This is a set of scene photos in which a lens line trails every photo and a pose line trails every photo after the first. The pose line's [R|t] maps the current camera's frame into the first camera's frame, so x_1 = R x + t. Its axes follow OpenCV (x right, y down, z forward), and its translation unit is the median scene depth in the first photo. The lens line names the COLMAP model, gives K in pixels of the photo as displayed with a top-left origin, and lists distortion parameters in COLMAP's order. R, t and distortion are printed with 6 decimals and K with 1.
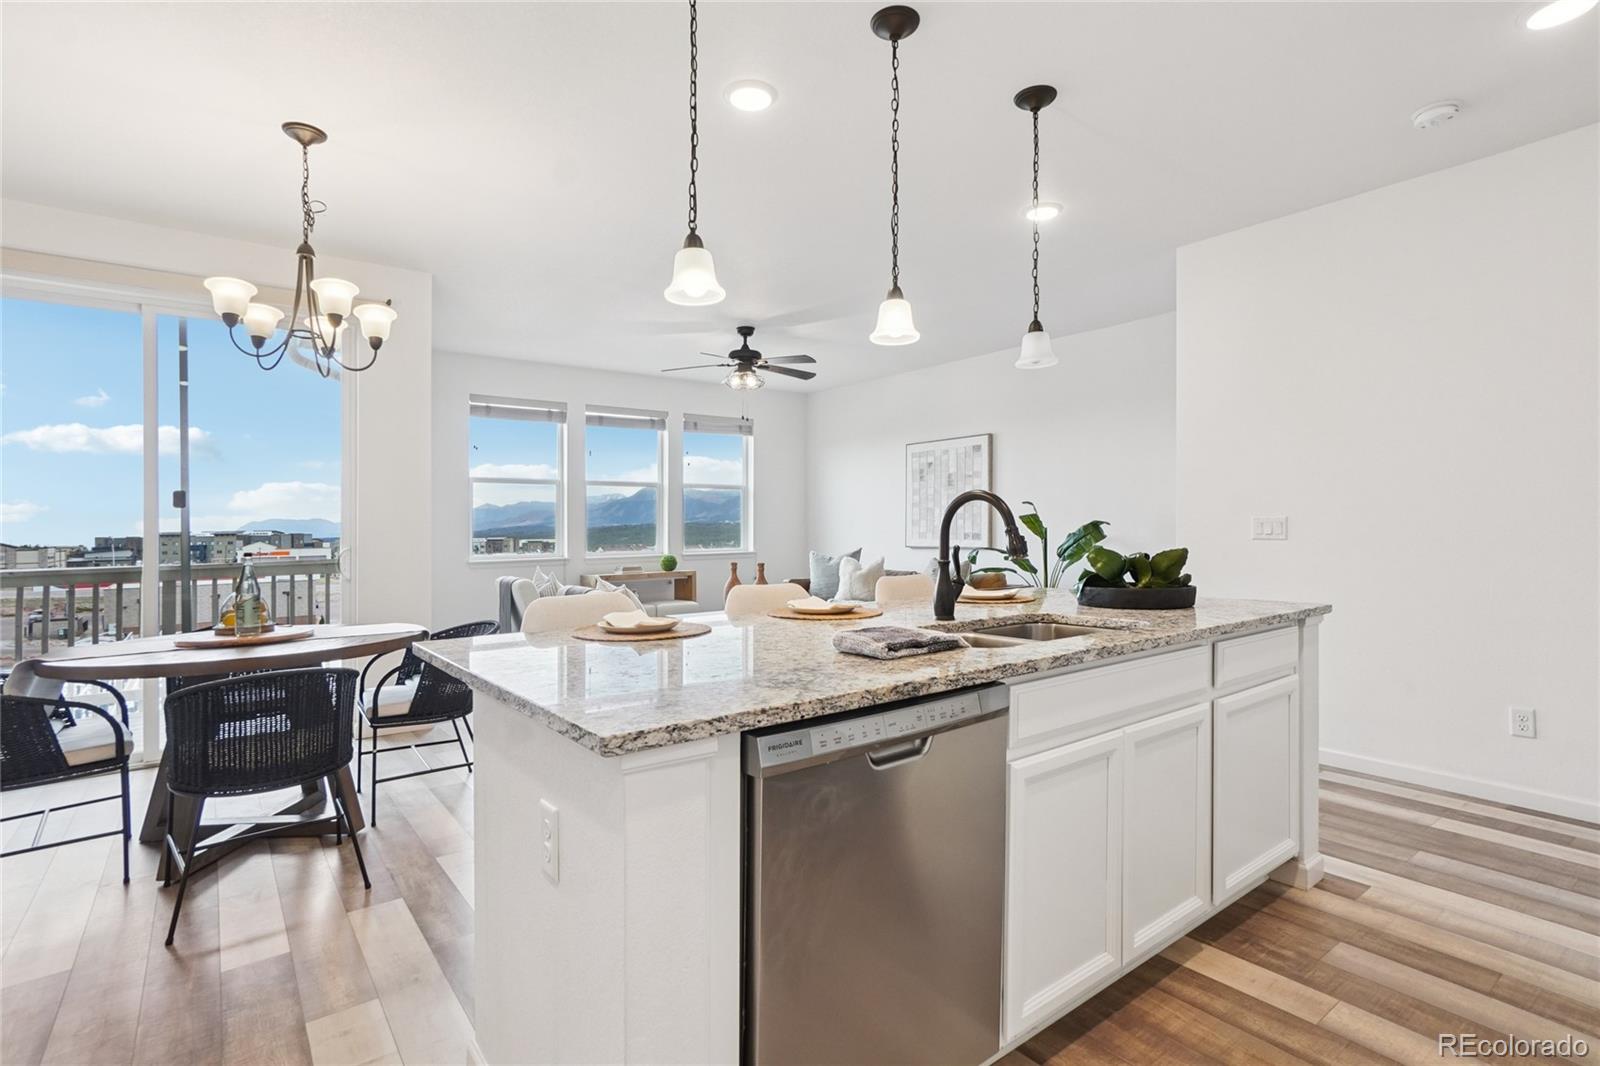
lens RADIAL K [[777.3, 0, 790.7], [0, 777.3, 523.7], [0, 0, 1]] dist [0.000688, 0.000967]
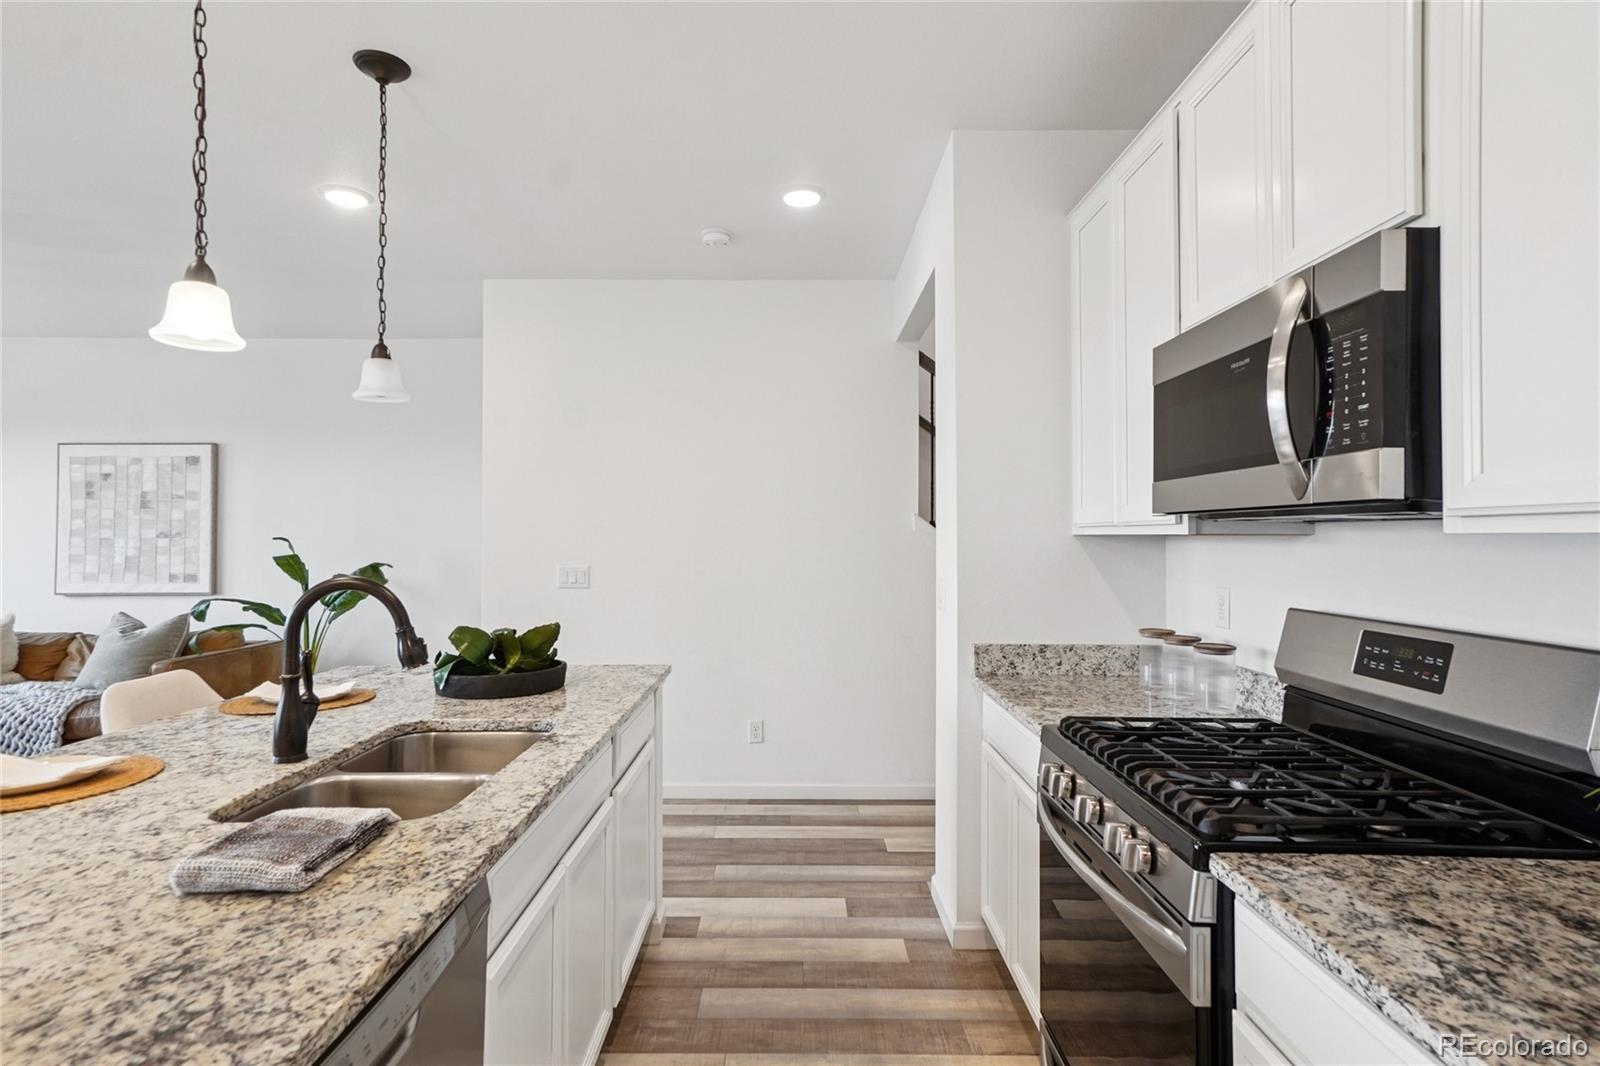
lens RADIAL K [[815.6, 0, 796.6], [0, 815.6, 528.7], [0, 0, 1]] dist [-0.002689, 0.013546]
pose [[0.603289, 0.015866, 0.797365, -0.093764], [-0.007513, 0.999871, -0.014211, -0.062278], [-0.797487, 0.002583, 0.603331, 0.151601]]
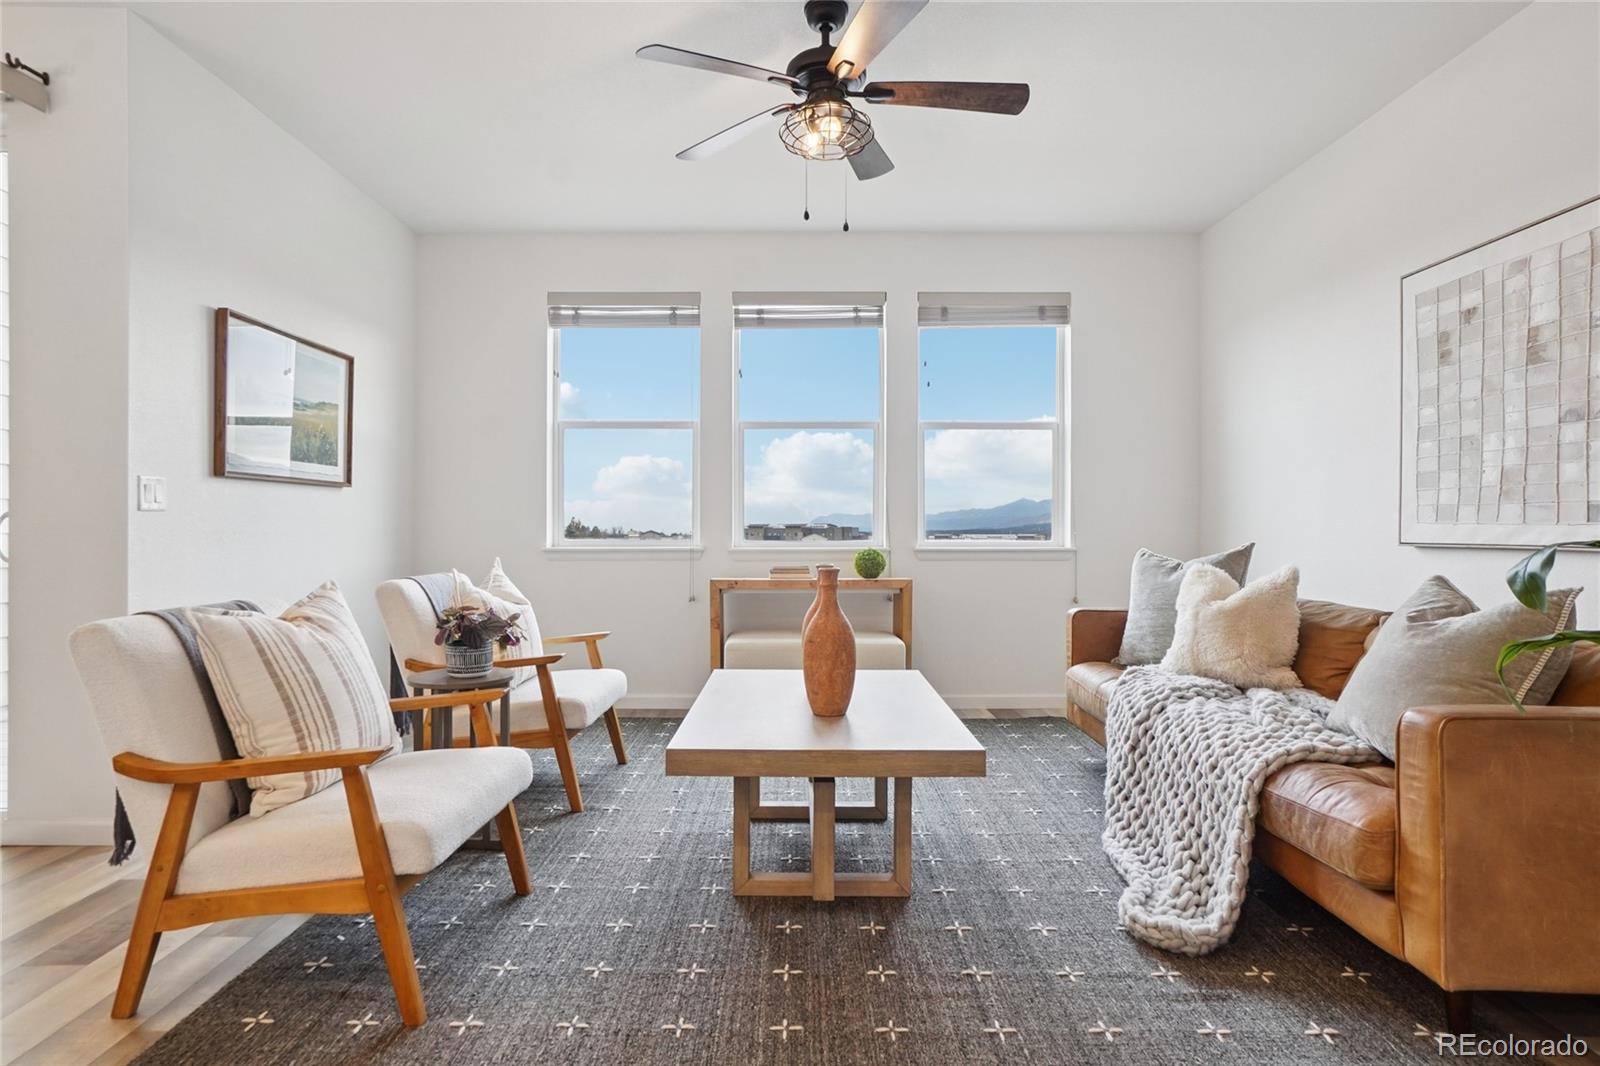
lens RADIAL K [[851.1, 0, 802.8], [0, 851.1, 510.6], [0, 0, 1]] dist [-0.002982, 0.017389]
pose [[0.807090, 0.001303, -0.590427, 0.446834], [-0.007317, 0.999943, -0.007794, 0.052370], [0.590383, 0.010611, 0.807054, 1.368232]]
